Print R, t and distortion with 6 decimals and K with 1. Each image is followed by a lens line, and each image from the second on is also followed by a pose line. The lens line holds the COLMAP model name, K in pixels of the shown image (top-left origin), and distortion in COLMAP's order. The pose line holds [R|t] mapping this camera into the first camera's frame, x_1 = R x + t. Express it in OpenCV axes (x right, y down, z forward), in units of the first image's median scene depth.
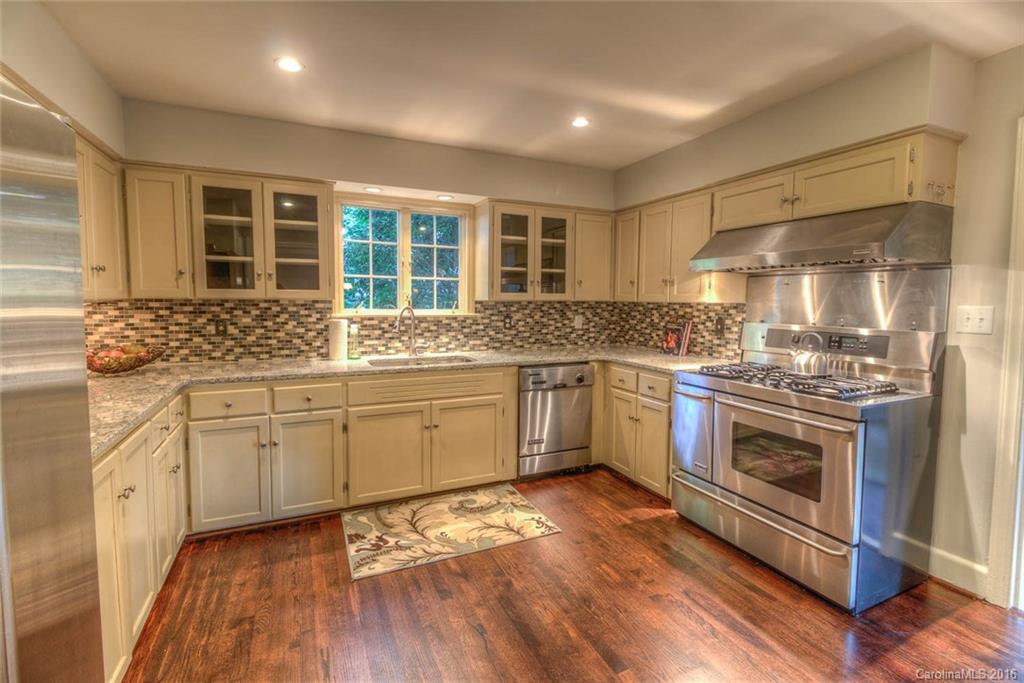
lens RADIAL K [[462.4, 0, 507.9], [0, 462.4, 330.4], [0, 0, 1]] dist [0.018554, -0.012829]
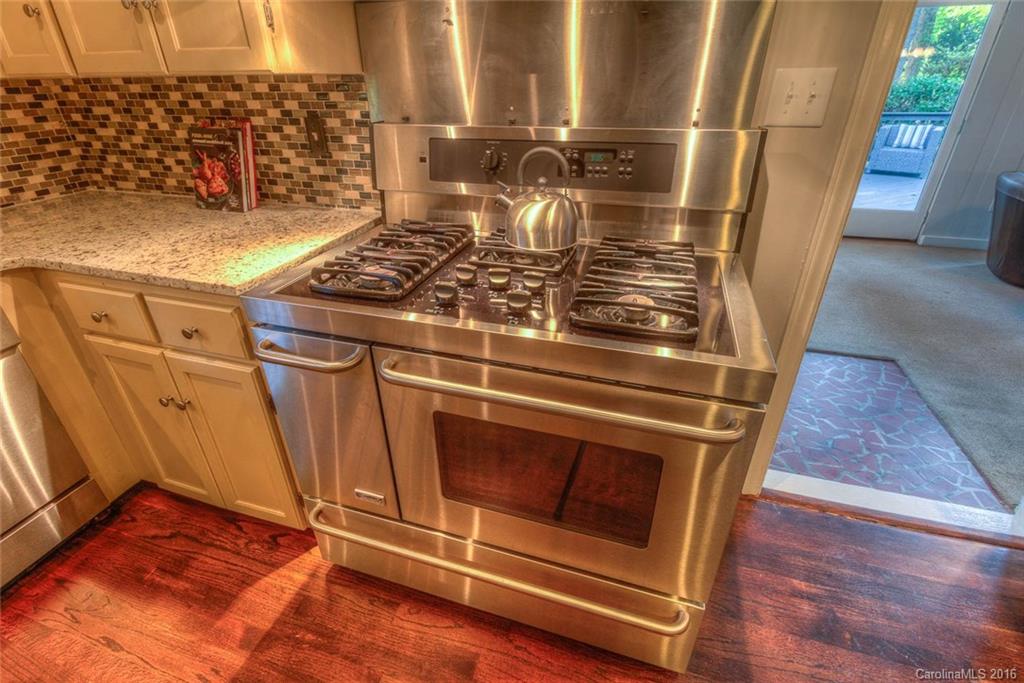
lens RADIAL K [[462.4, 0, 507.9], [0, 462.4, 330.4], [0, 0, 1]] dist [0.018554, -0.012829]
pose [[0.666211, -0.363419, 0.651221, 0.205166], [0.062119, 0.897236, 0.437161, -0.022353], [-0.743171, -0.250788, 0.620324, 0.503544]]
